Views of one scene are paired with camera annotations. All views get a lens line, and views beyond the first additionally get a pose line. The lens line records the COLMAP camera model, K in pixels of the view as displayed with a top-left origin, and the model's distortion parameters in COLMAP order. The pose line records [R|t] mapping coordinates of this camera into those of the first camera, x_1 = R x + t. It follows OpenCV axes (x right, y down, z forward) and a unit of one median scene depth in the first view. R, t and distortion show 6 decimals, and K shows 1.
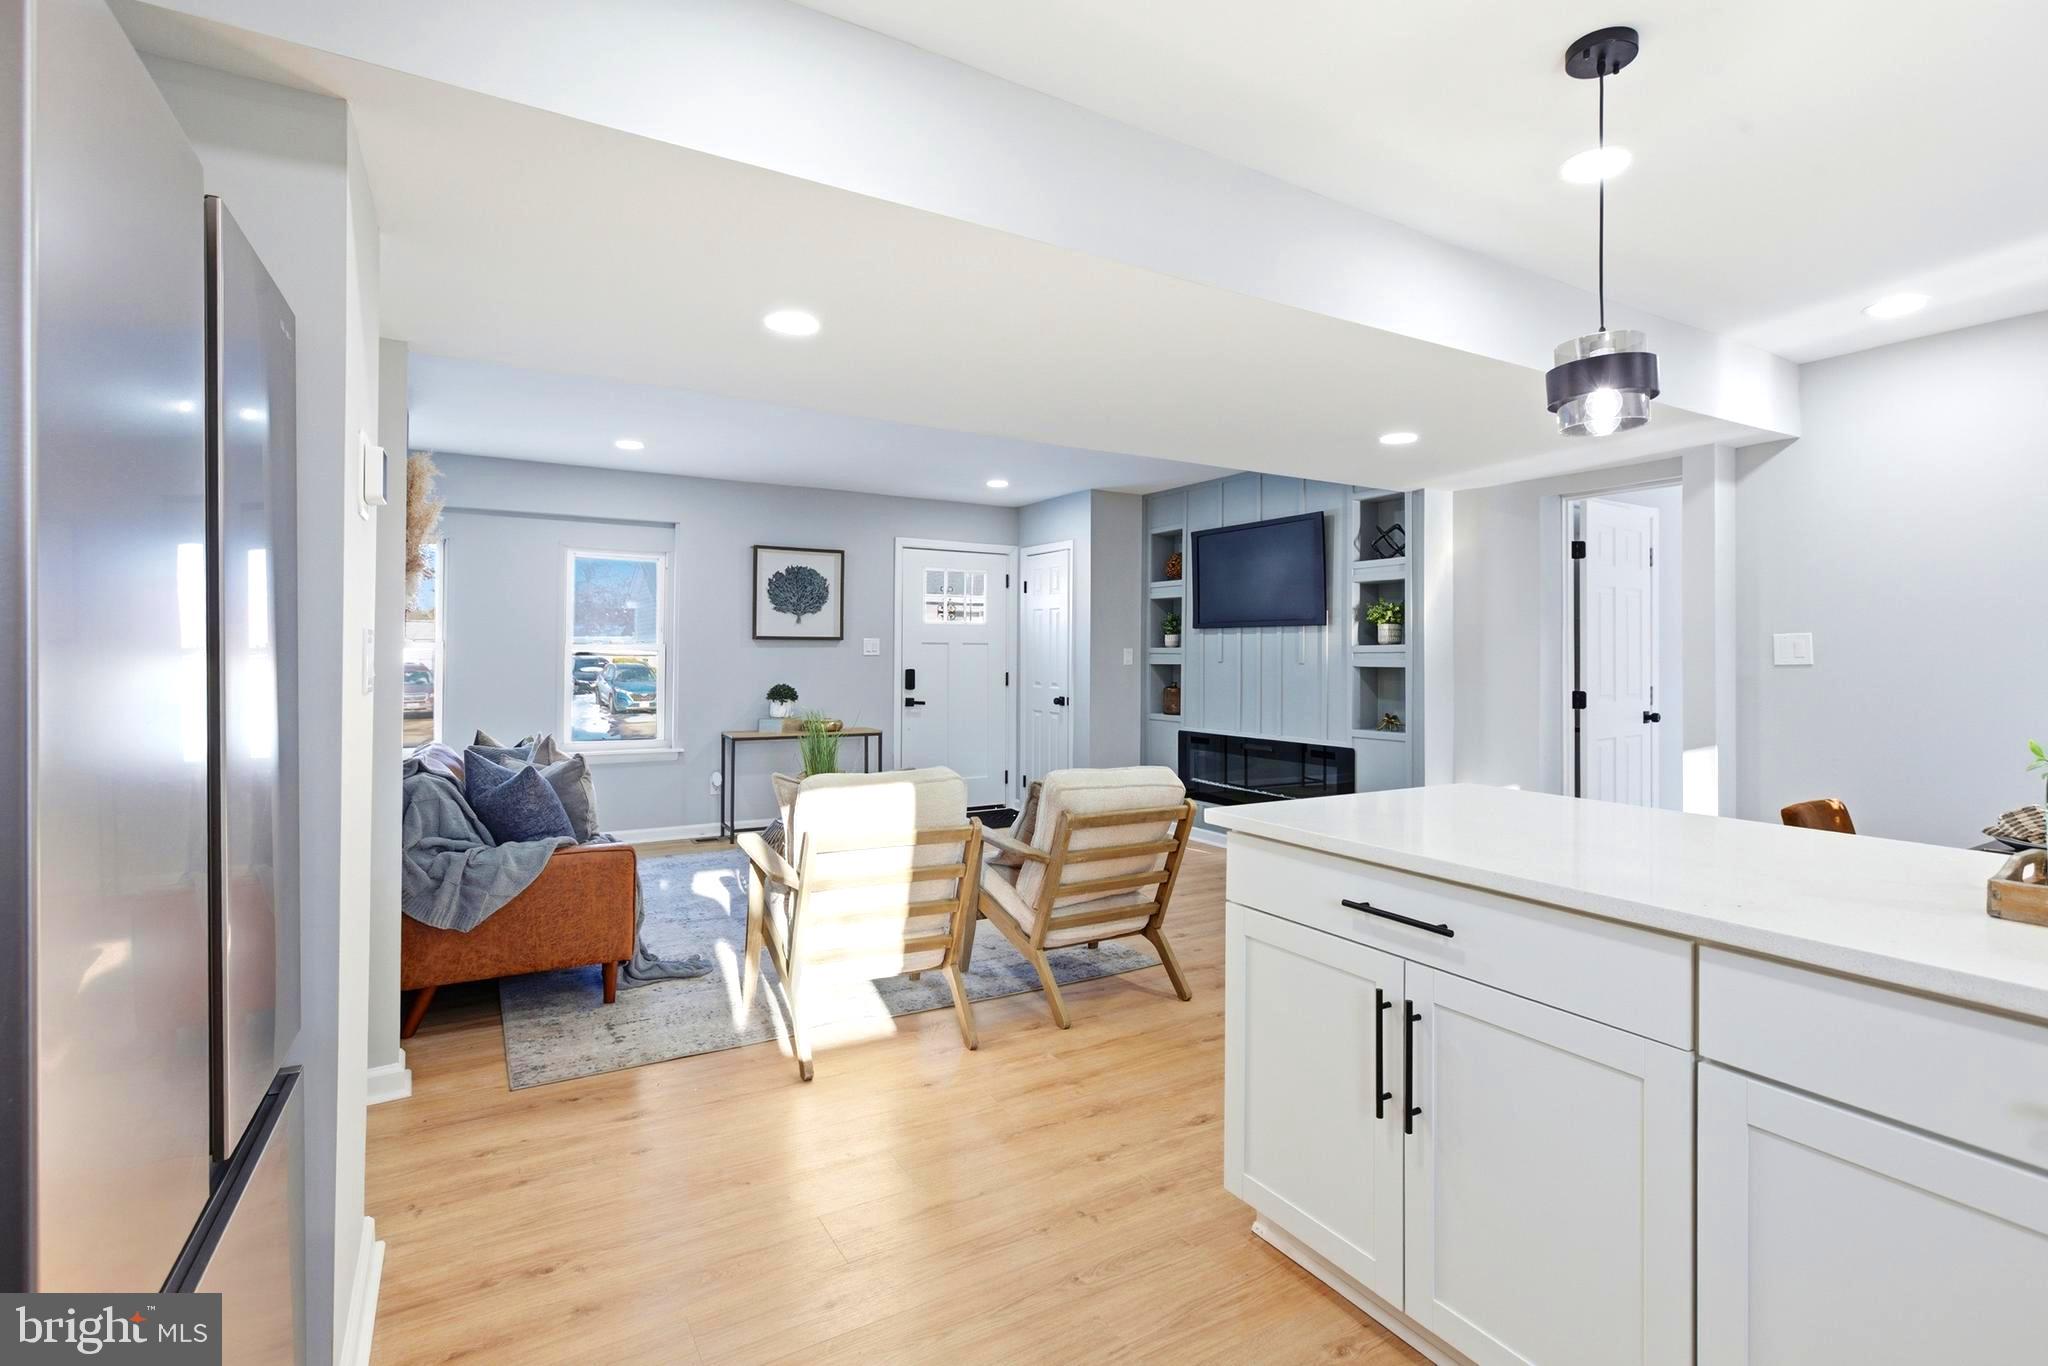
lens RADIAL K [[962.5, 0, 1024.3], [0, 962.5, 641.3], [0, 0, 1]] dist [-0.002779, 0.000143]
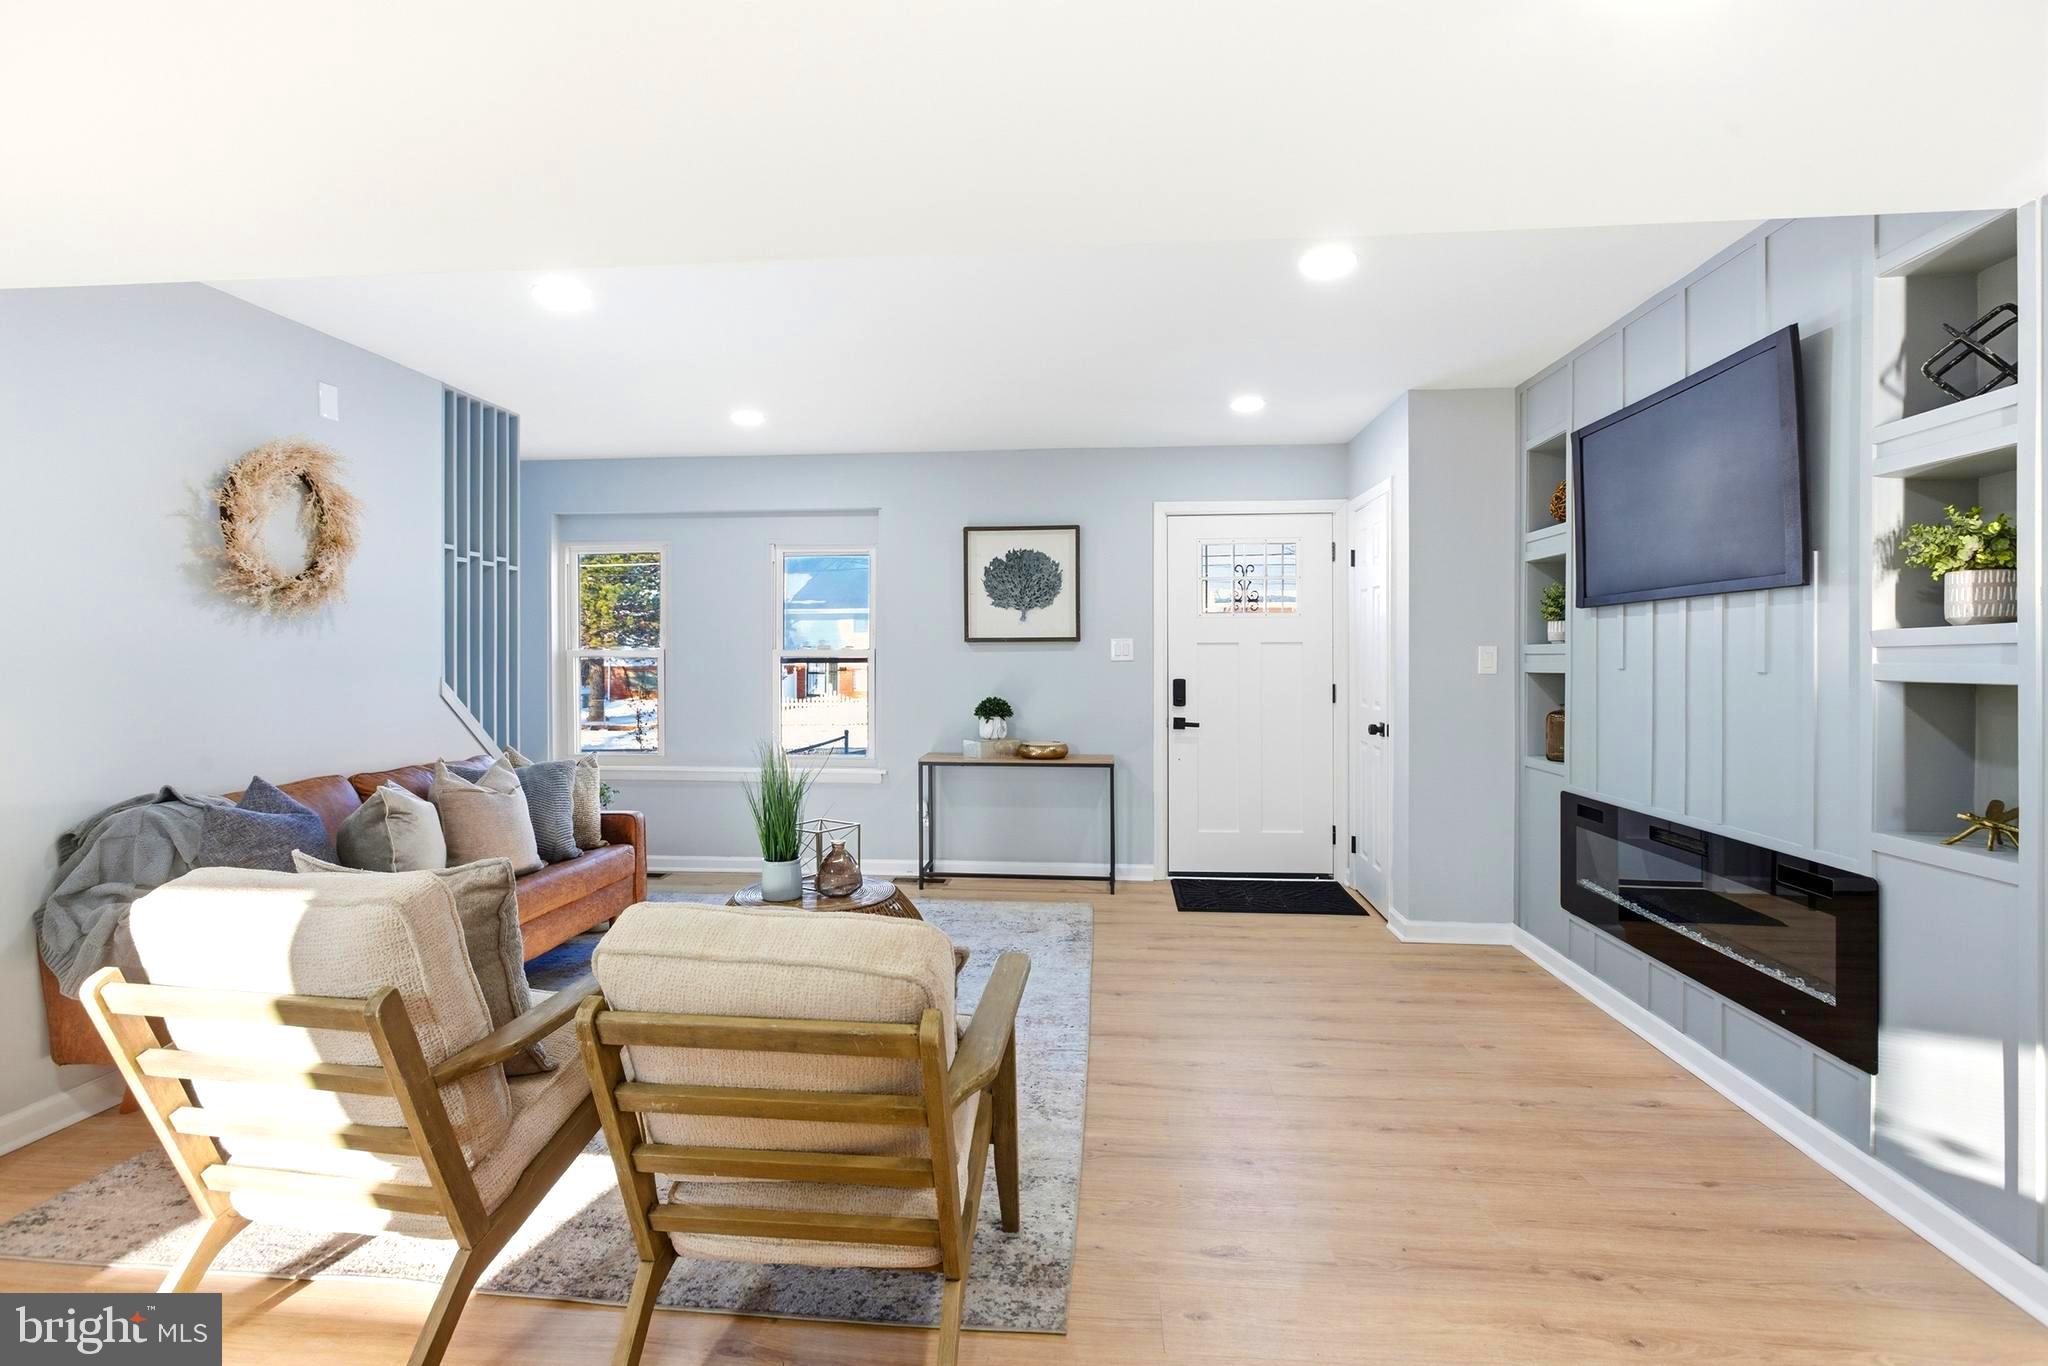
lens RADIAL K [[942.7, 0, 1018.8], [0, 942.7, 661.1], [0, 0, 1]] dist [-0.009458, 0.004276]
pose [[0.808360, -0.005123, -0.588666, 0.229280], [0.013184, 0.999869, 0.009401, 0.007484], [0.588541, -0.015361, 0.808321, 0.372952]]
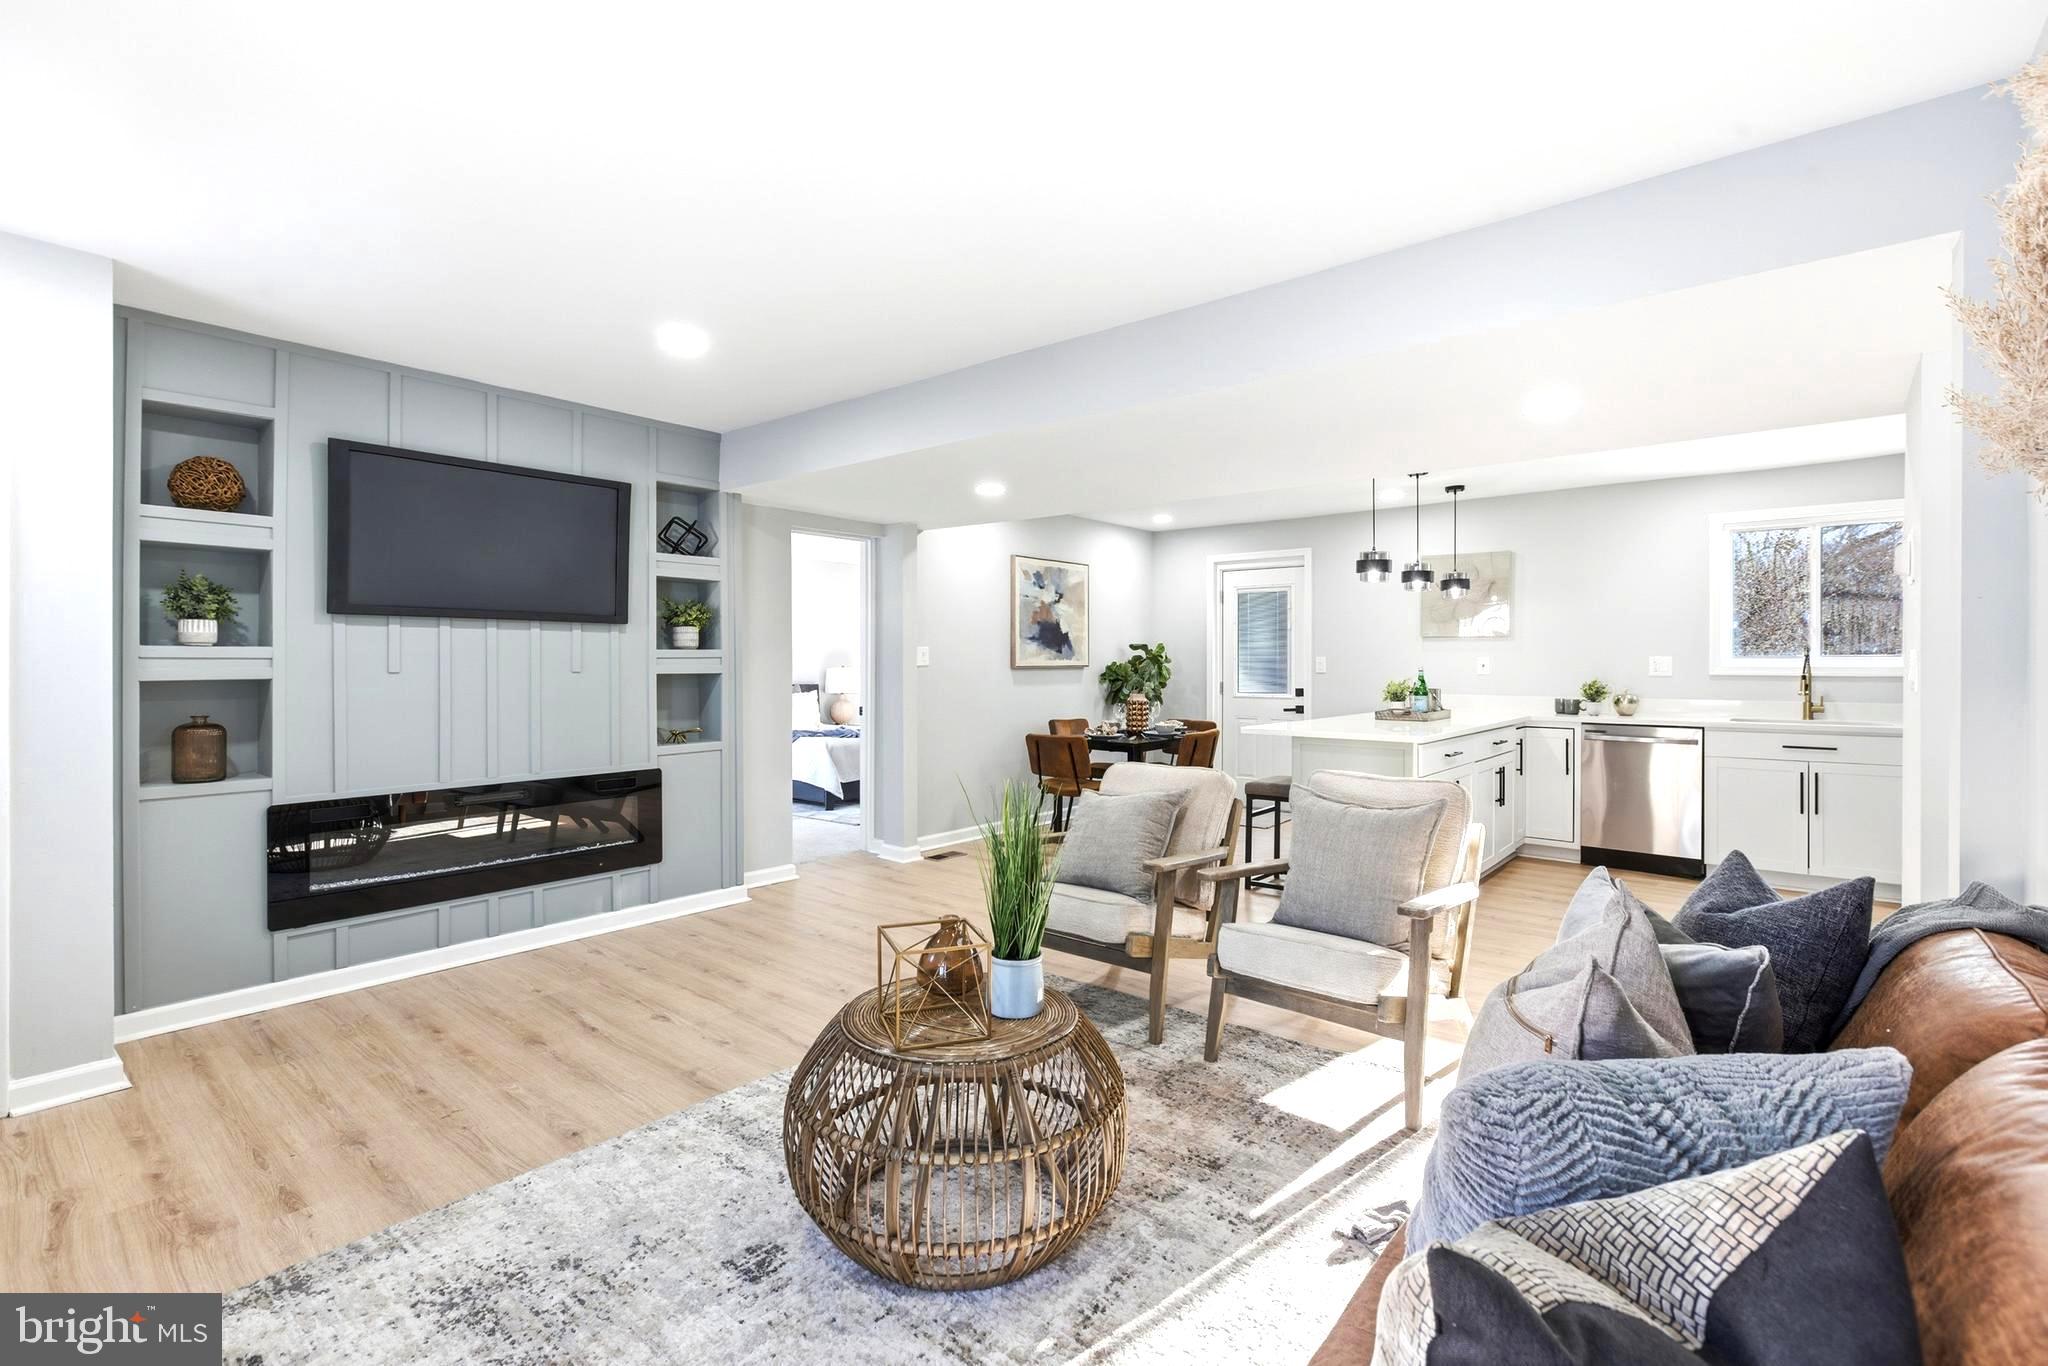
lens RADIAL K [[923.0, 0, 1017.6], [0, 923.0, 664.4], [0, 0, 1]] dist [-0.006098, 0.001693]
pose [[-0.329045, -0.008092, 0.944280, -0.443081], [-0.014031, 0.999895, 0.003679, 0.007926], [-0.944210, -0.012038, -0.329124, 0.786099]]
